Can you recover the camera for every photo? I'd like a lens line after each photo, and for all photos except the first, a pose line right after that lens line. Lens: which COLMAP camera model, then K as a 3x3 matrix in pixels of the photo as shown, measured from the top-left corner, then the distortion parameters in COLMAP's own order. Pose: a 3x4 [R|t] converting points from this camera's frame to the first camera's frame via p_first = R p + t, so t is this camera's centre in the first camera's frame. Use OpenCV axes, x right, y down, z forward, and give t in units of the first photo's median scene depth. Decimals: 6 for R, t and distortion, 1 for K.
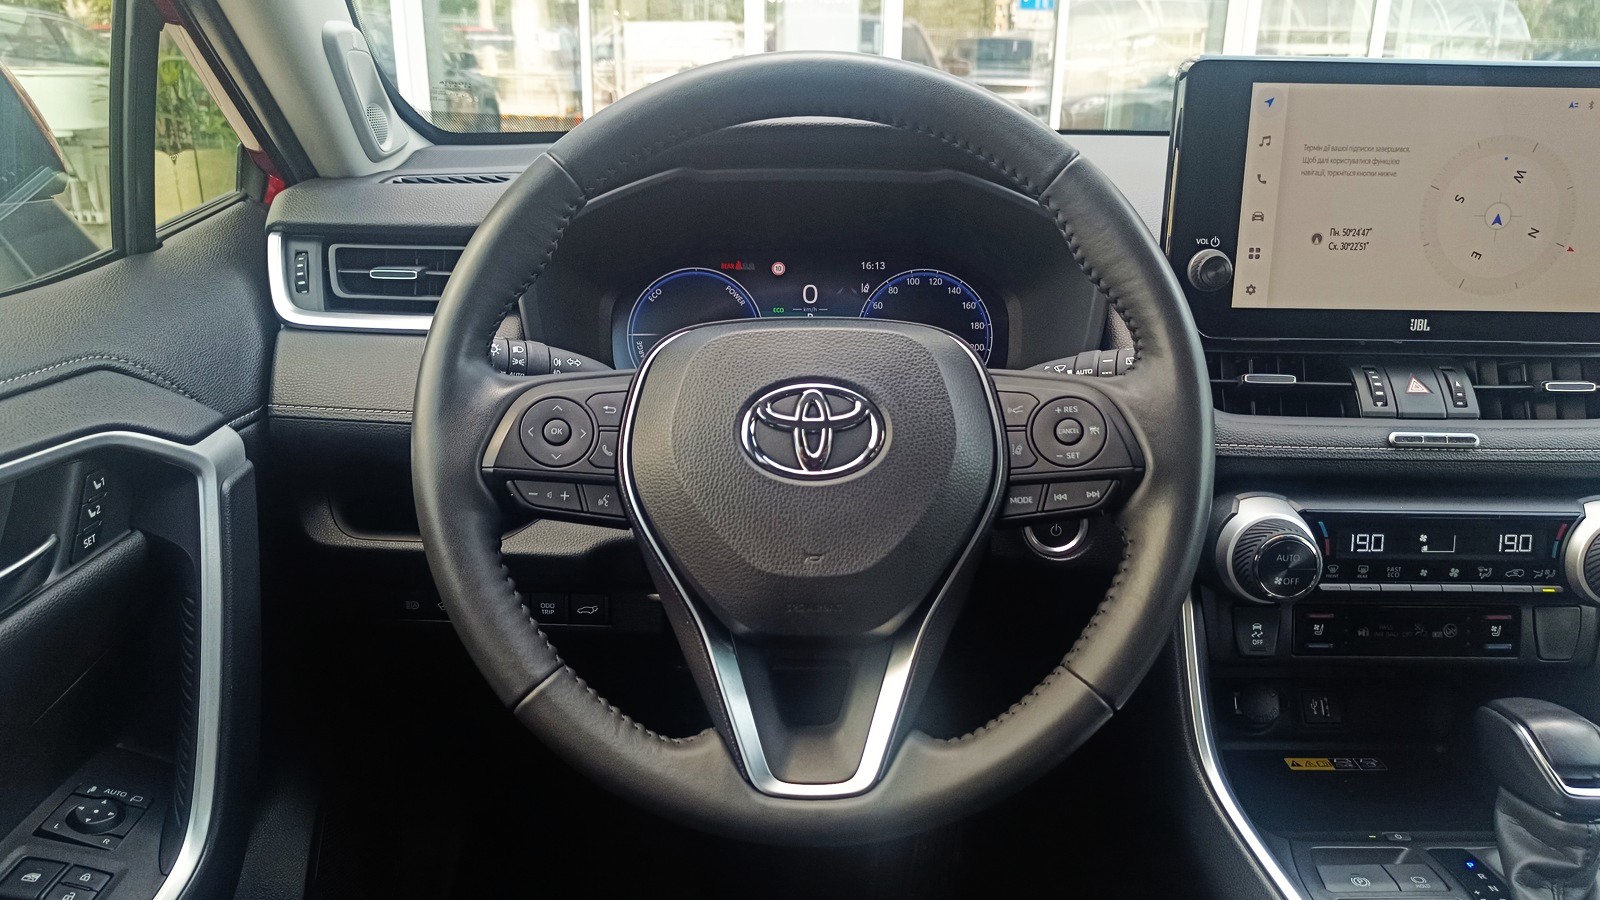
lens RADIAL K [[1055.0, 0, 800.0], [0, 1055.0, 450.0], [0, 0, 1]] dist [-0.000858, -0.024531]
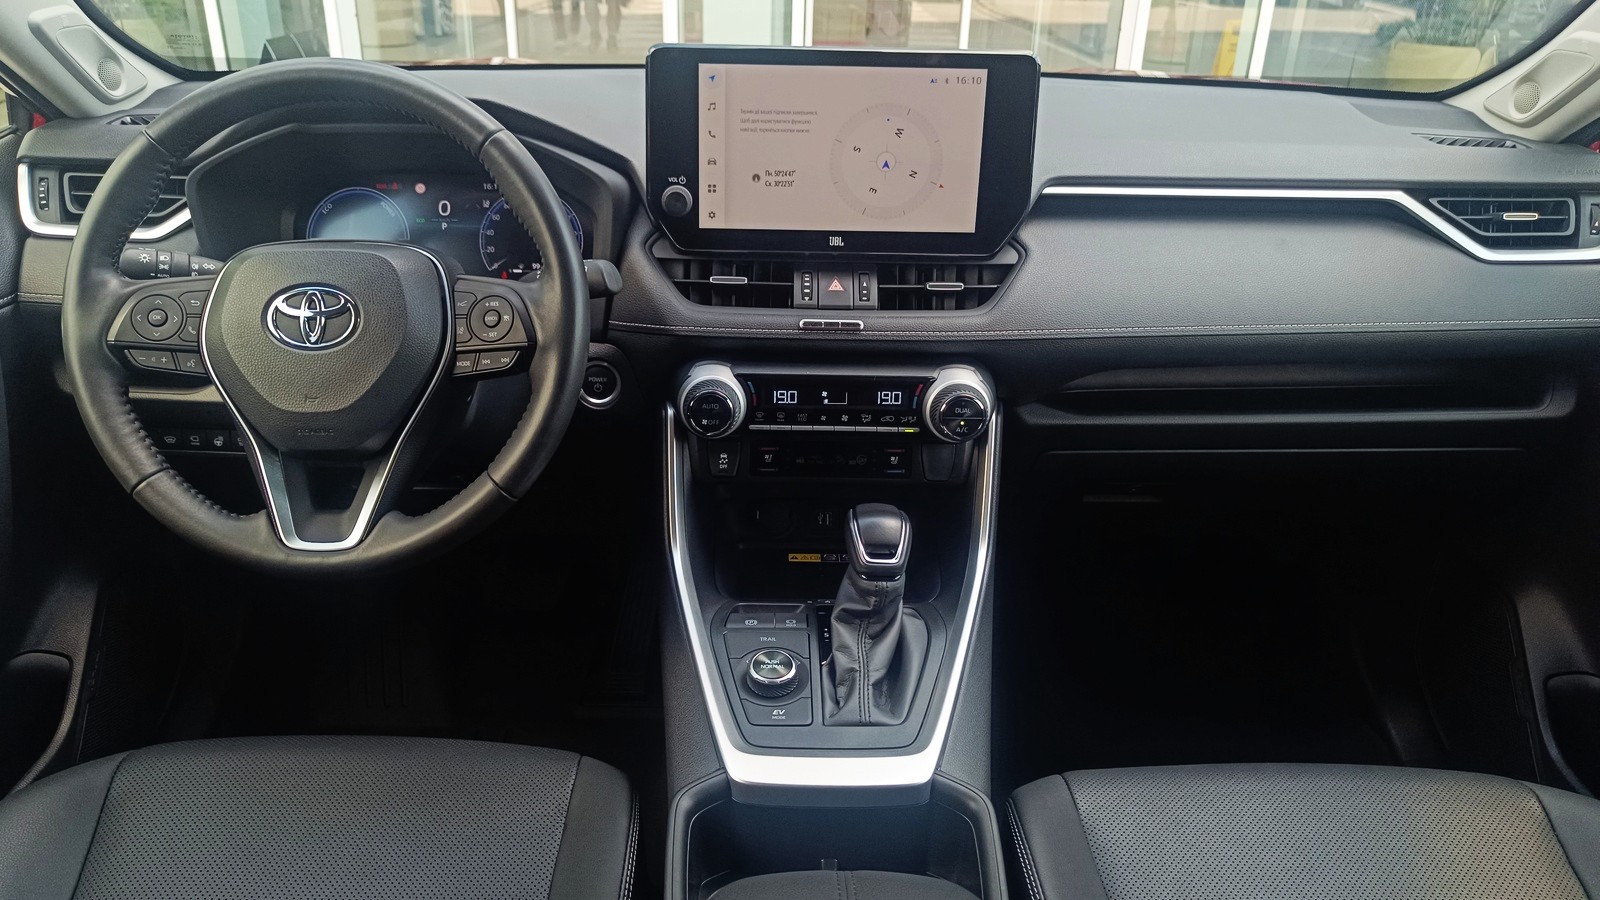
lens RADIAL K [[1055.0, 0, 800.0], [0, 1055.0, 450.0], [0, 0, 1]] dist [-0.000858, -0.024531]
pose [[0.999893, 0.005350, 0.013614, 0.541632], [-0.006971, 0.992509, 0.121976, -0.015160], [-0.012859, -0.122058, 0.992440, -0.432260]]
